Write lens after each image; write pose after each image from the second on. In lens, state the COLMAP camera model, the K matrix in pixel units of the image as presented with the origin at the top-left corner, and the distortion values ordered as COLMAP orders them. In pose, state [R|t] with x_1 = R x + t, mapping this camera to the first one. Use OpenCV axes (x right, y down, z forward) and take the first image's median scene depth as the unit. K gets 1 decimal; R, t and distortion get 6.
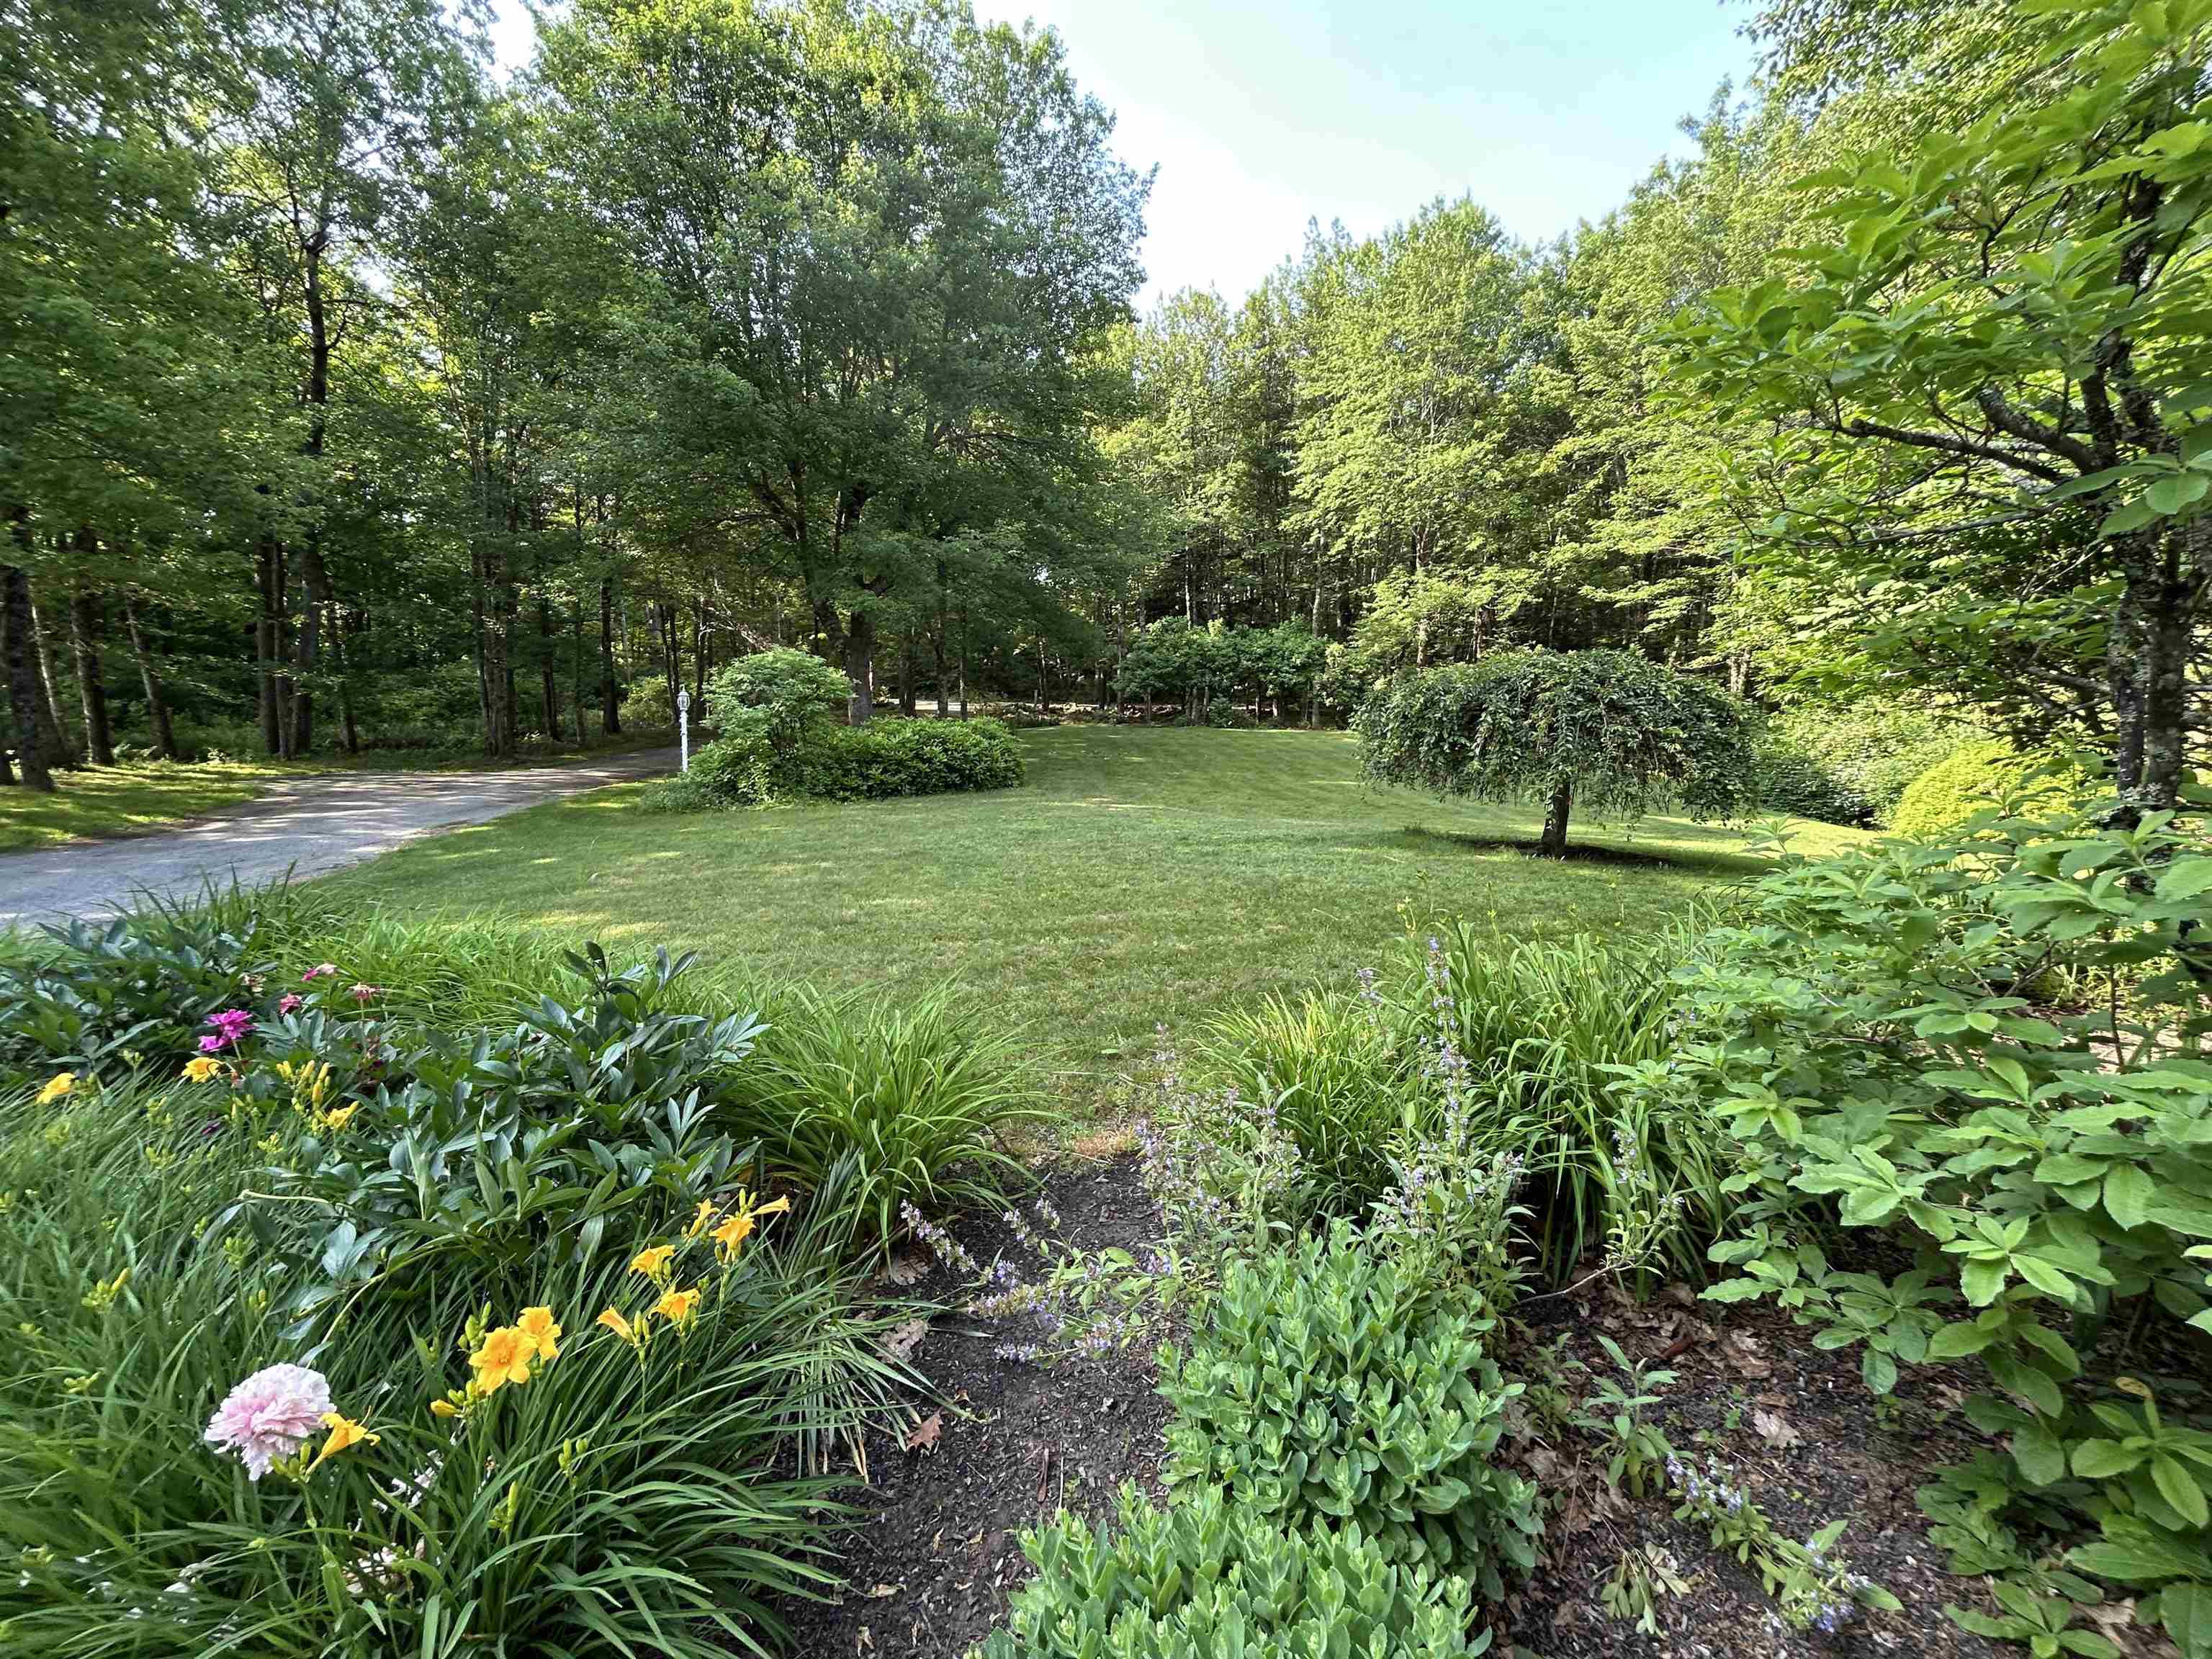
lens RADIAL K [[897.8, 0, 1101.4], [0, 897.8, 837.0], [0, 0, 1]] dist [-0.001851, -0.000174]
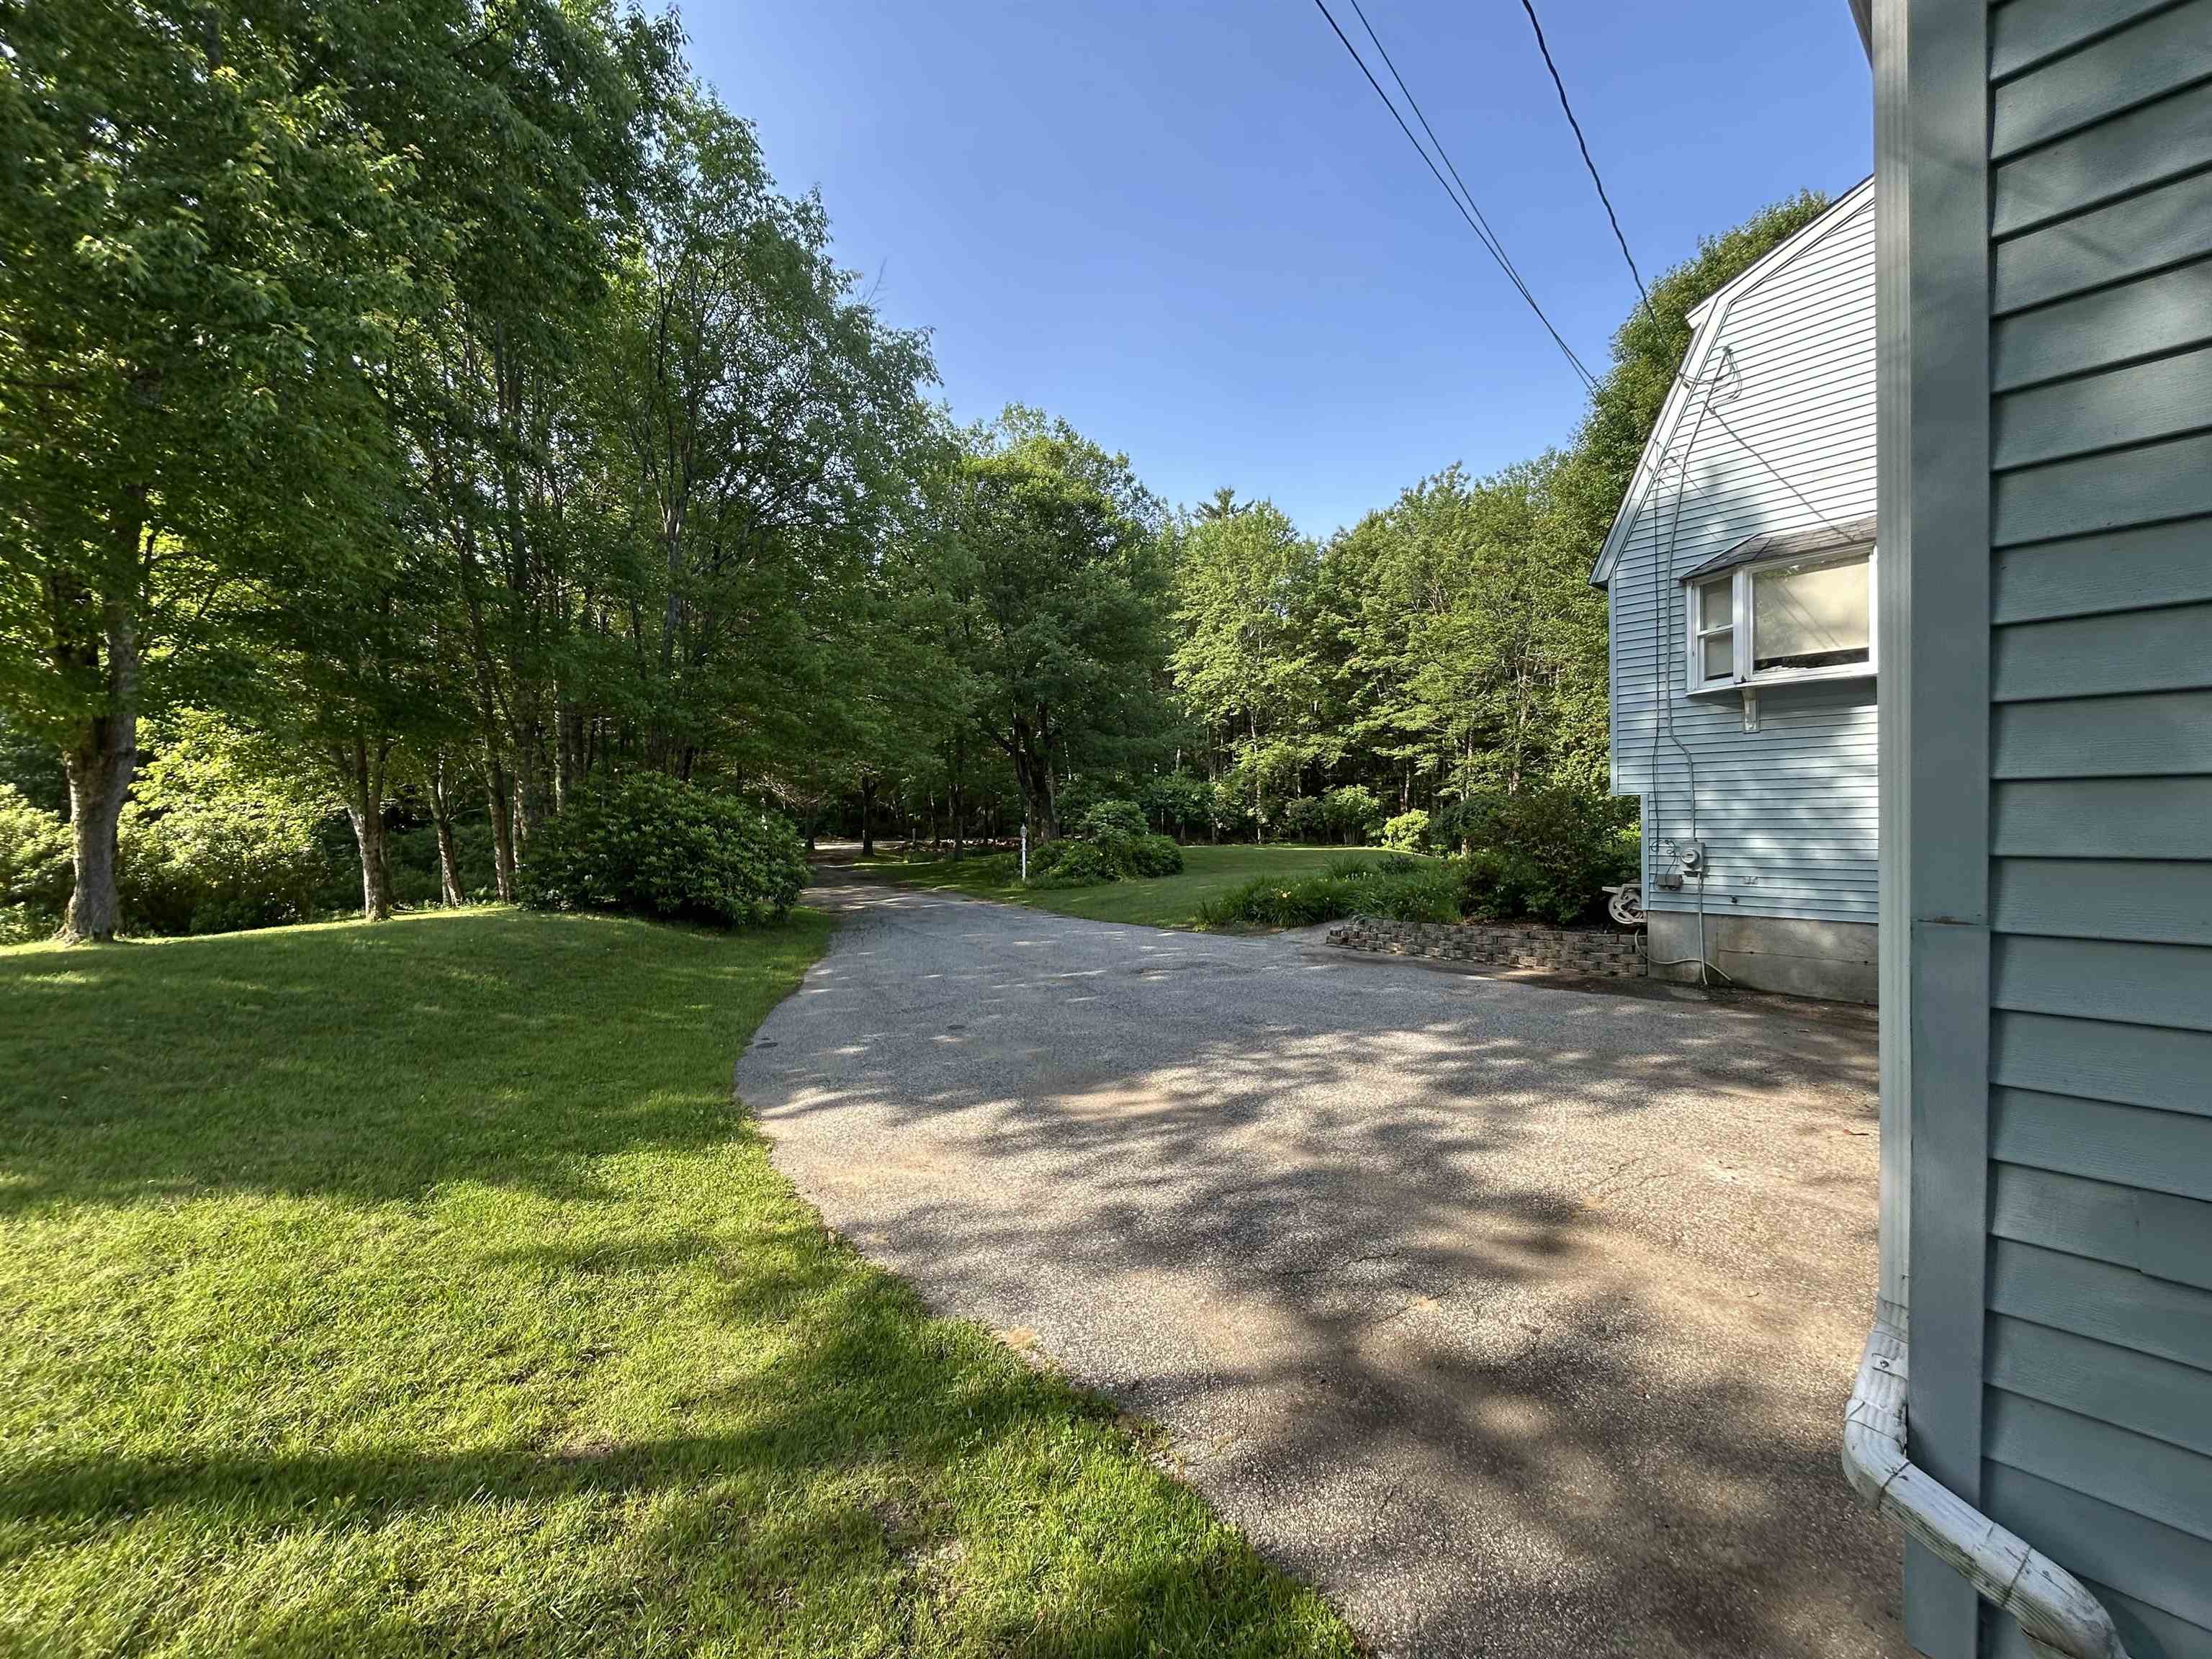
lens RADIAL K [[897.8, 0, 1101.4], [0, 897.8, 837.0], [0, 0, 1]] dist [-0.001851, -0.000174]
pose [[0.945906, -0.046914, 0.321030, -0.434080], [0.093593, 0.986881, -0.131552, 0.043988], [-0.310647, 0.154482, 0.937888, -0.321226]]
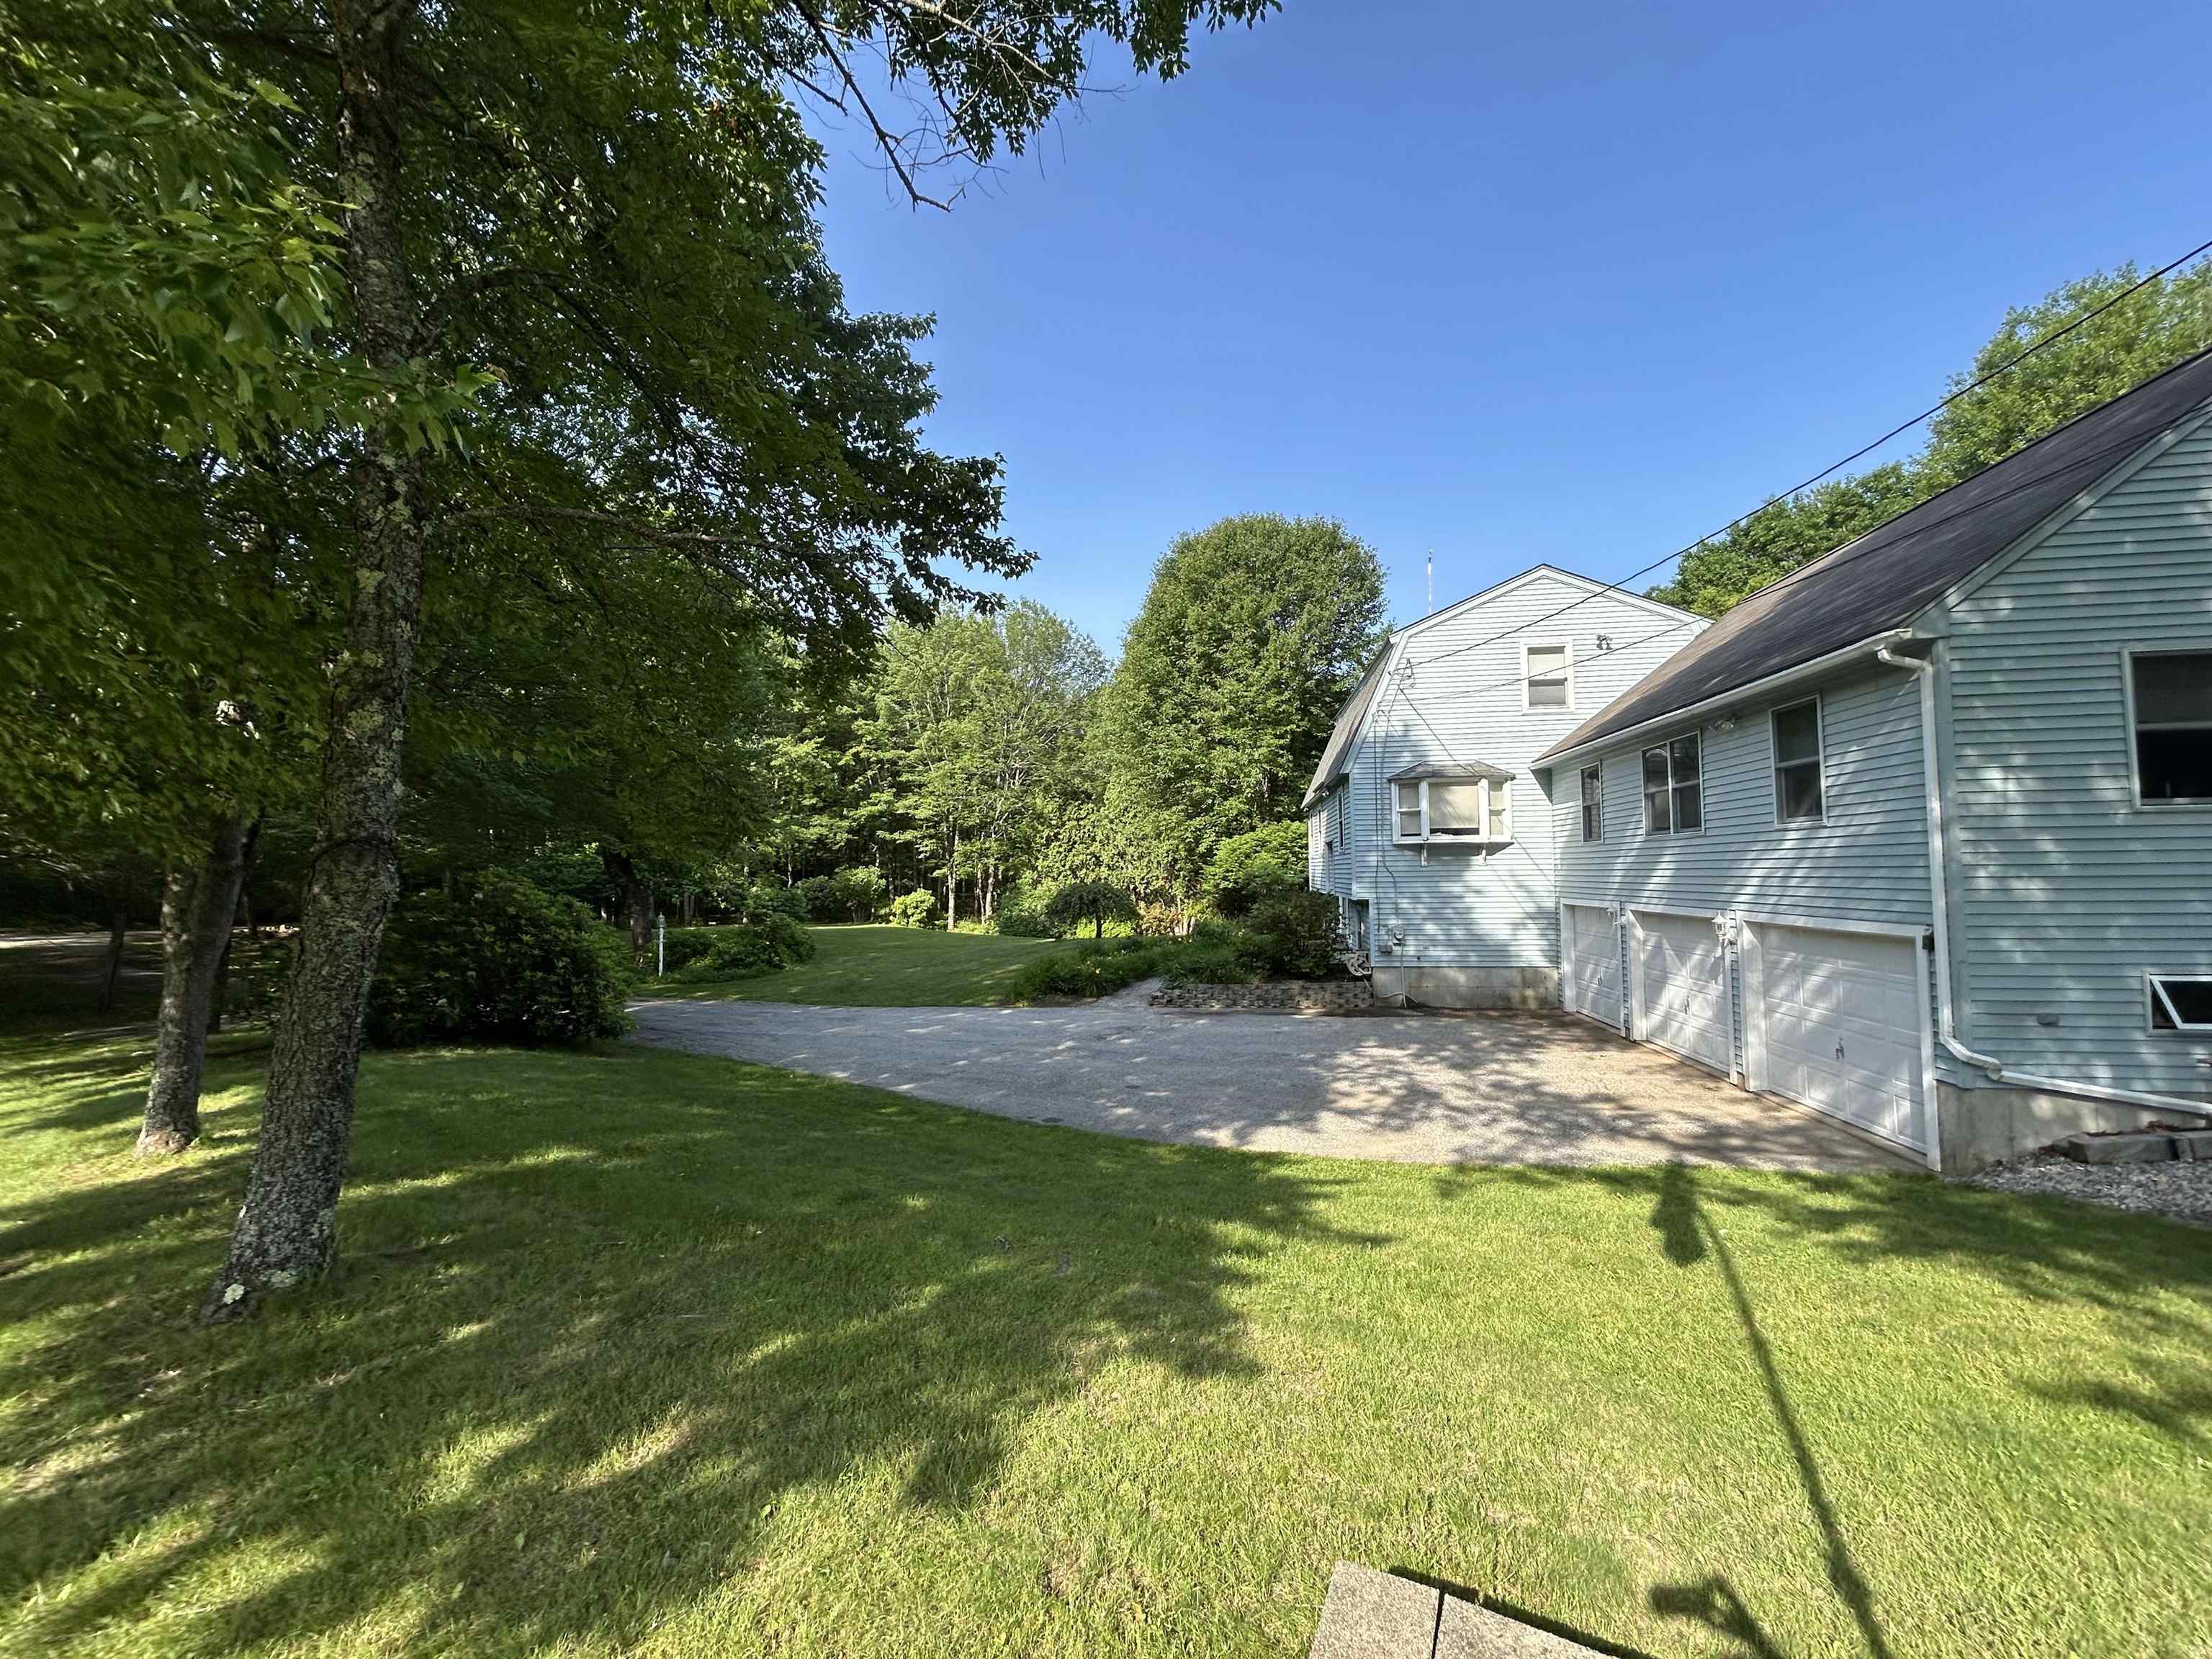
lens RADIAL K [[897.8, 0, 1101.4], [0, 897.8, 837.0], [0, 0, 1]] dist [-0.001851, -0.000174]
pose [[0.516710, 0.007471, 0.856128, -0.704262], [0.171186, 0.978868, -0.111860, 0.001462], [-0.838872, 0.204357, 0.504512, -0.232087]]
